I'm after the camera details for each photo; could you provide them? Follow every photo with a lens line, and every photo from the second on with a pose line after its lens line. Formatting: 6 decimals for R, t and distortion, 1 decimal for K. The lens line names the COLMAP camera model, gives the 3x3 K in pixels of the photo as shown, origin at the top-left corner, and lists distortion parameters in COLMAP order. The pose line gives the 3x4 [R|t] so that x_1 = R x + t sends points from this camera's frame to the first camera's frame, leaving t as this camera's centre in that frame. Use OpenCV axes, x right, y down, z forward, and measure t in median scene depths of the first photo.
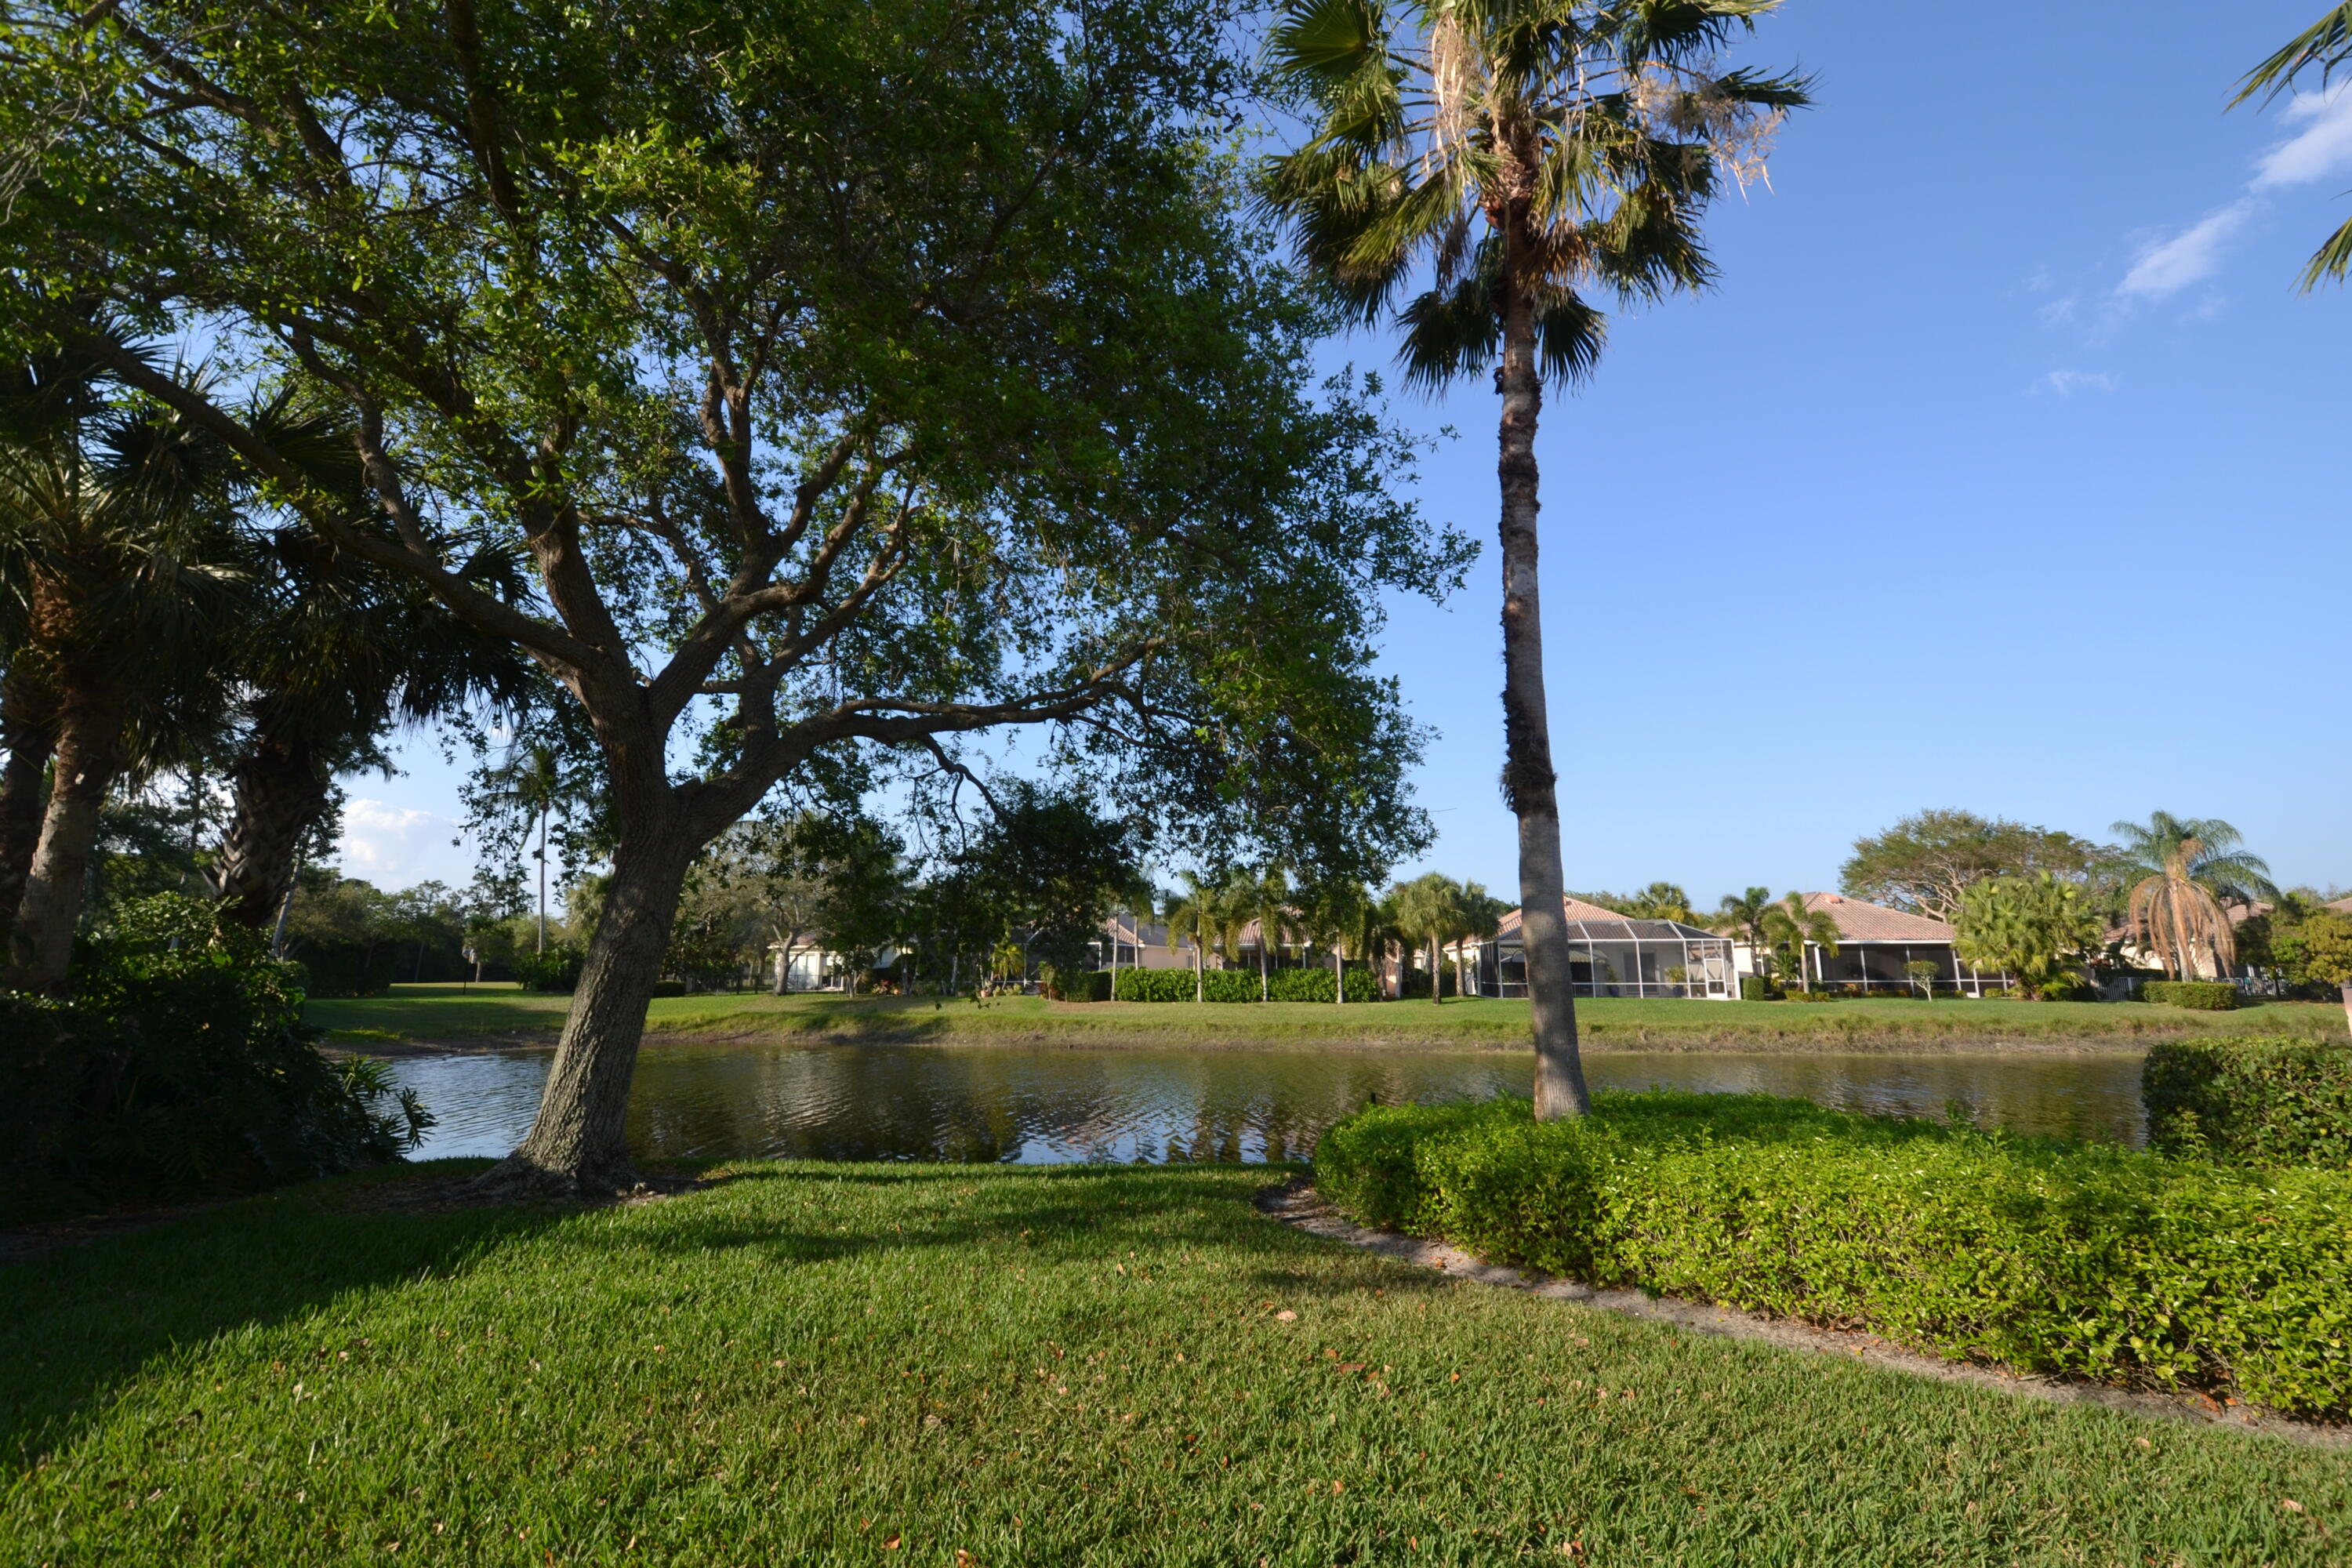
lens RADIAL K [[1044.7, 0, 1207.9], [0, 1044.7, 764.9], [0, 0, 1]] dist [-0.004690, -0.001029]
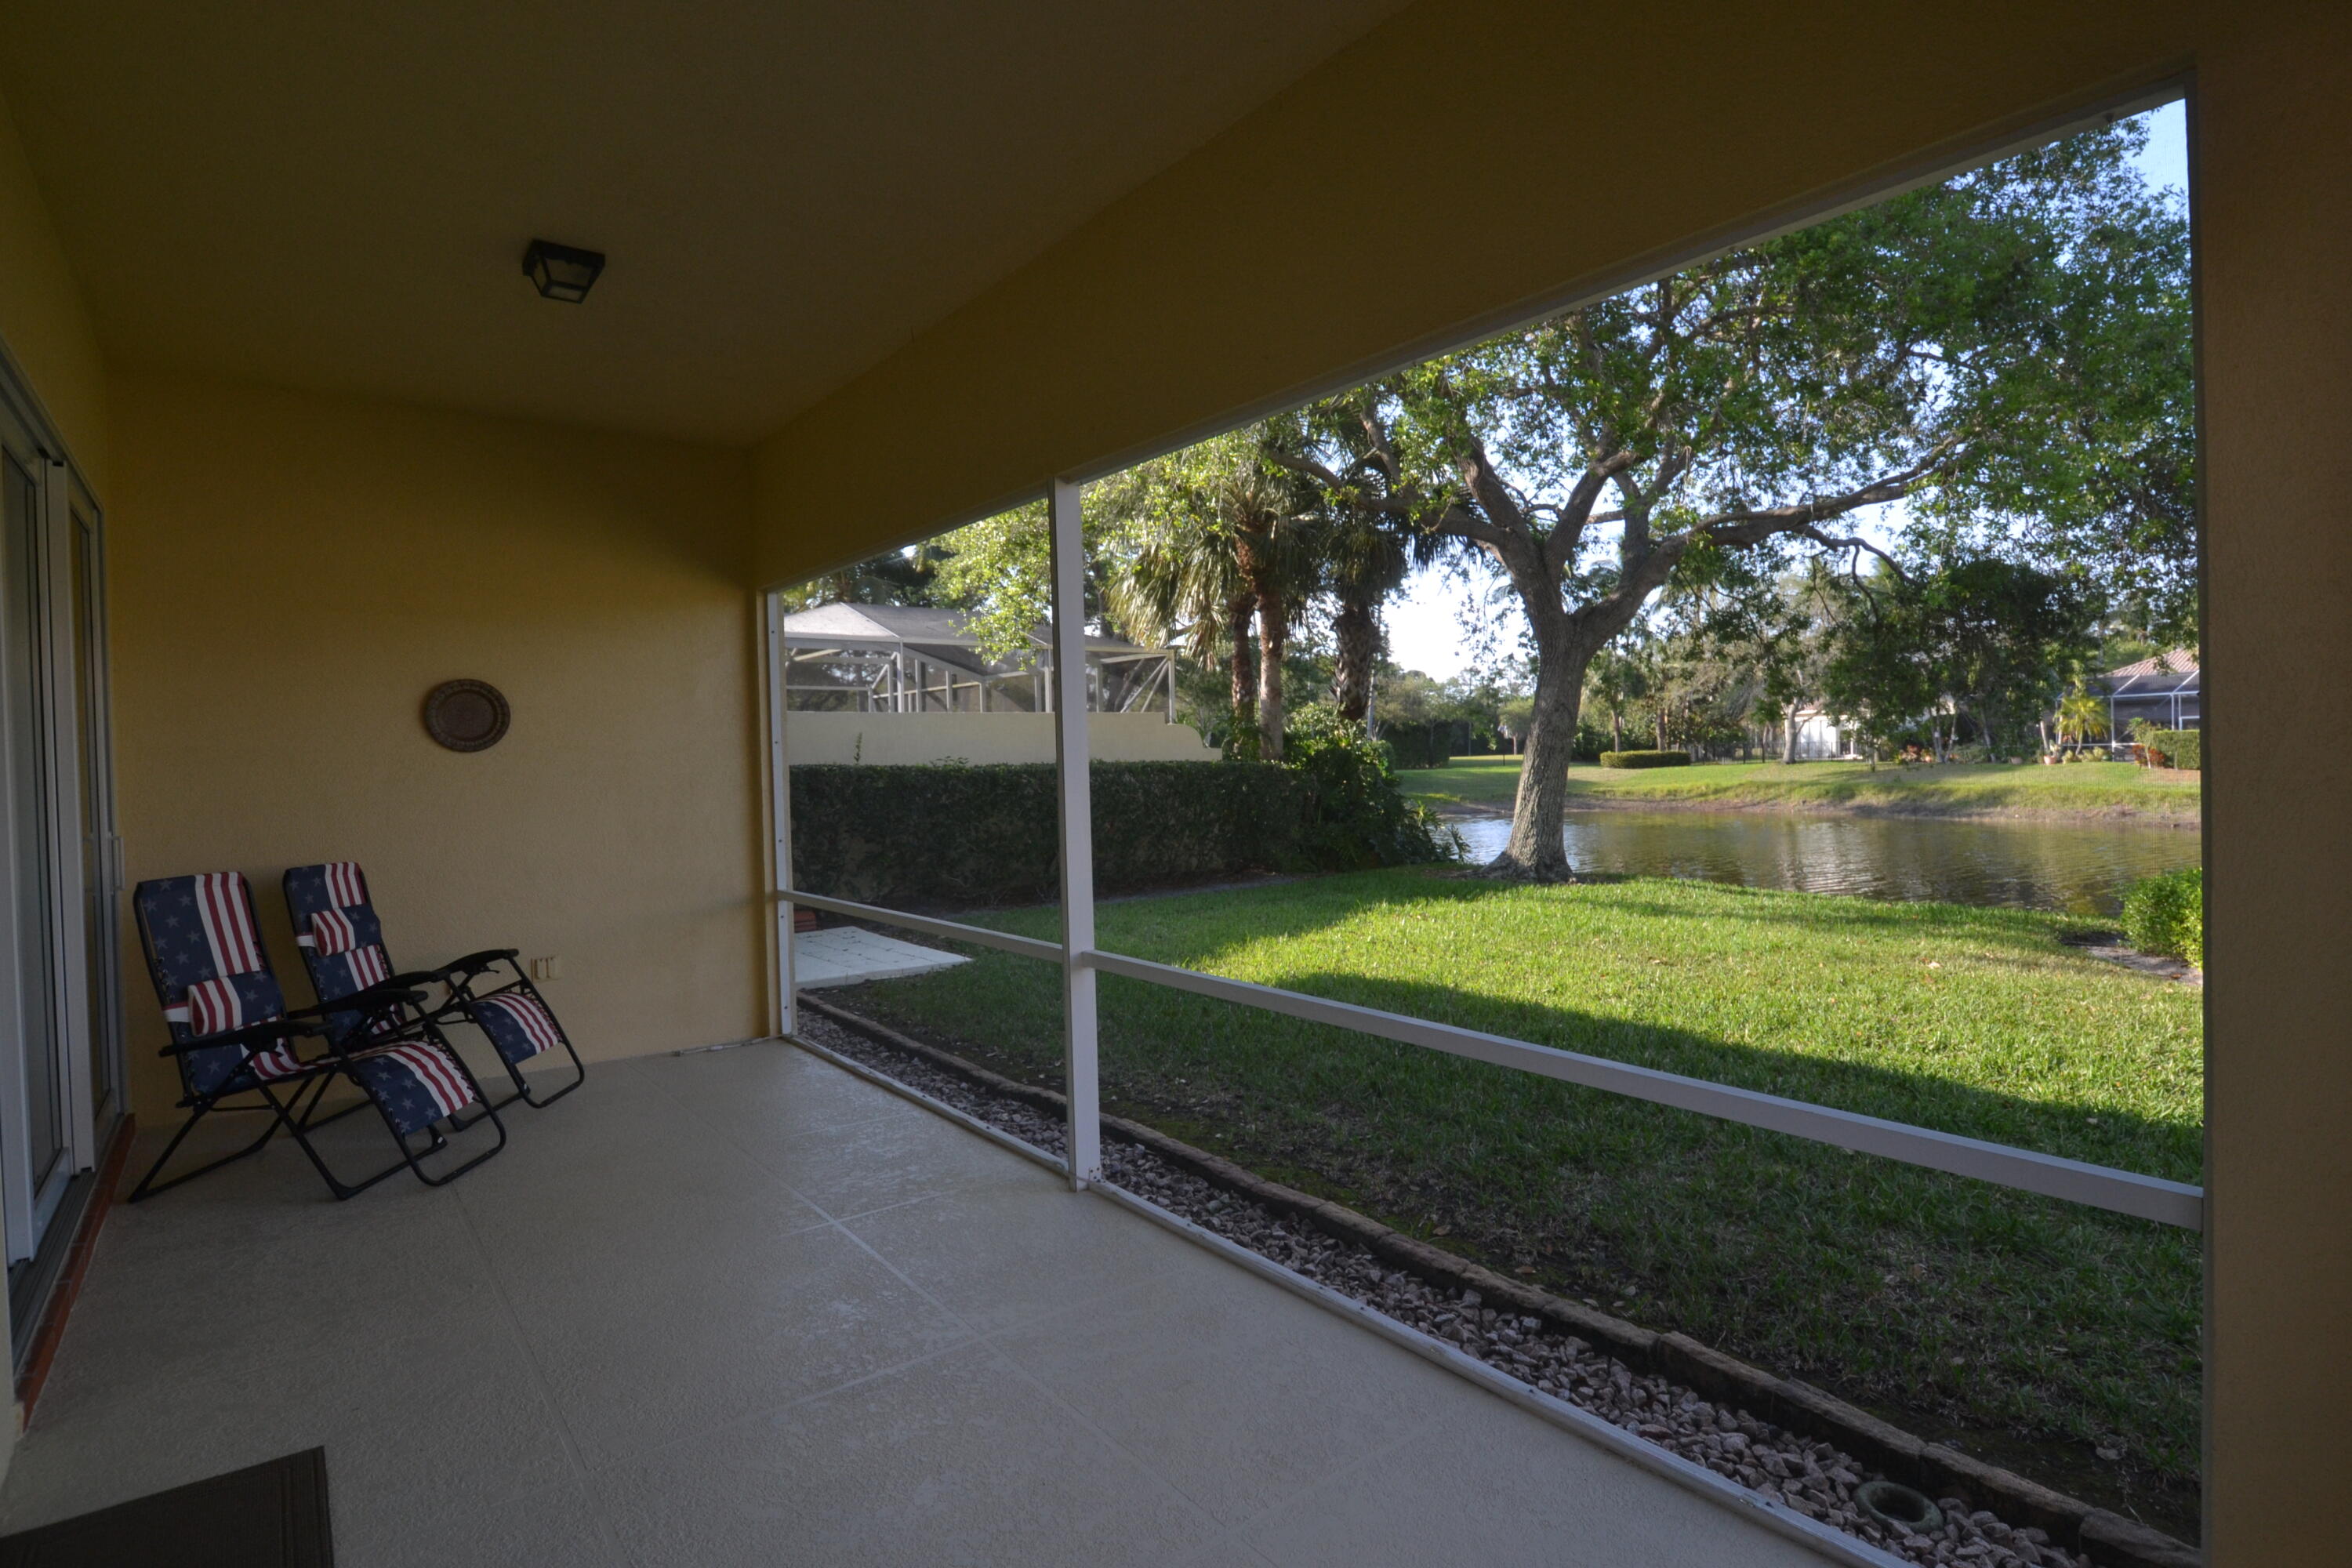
lens RADIAL K [[1170.5, 0, 1179.2], [0, 1170.5, 779.7], [0, 0, 1]] dist [0.001273, 0.000037]
pose [[0.632140, 0.003825, -0.774844, 0.192316], [0.171985, 0.974352, 0.145120, -0.040269], [0.755526, -0.224998, 0.615269, -0.210762]]
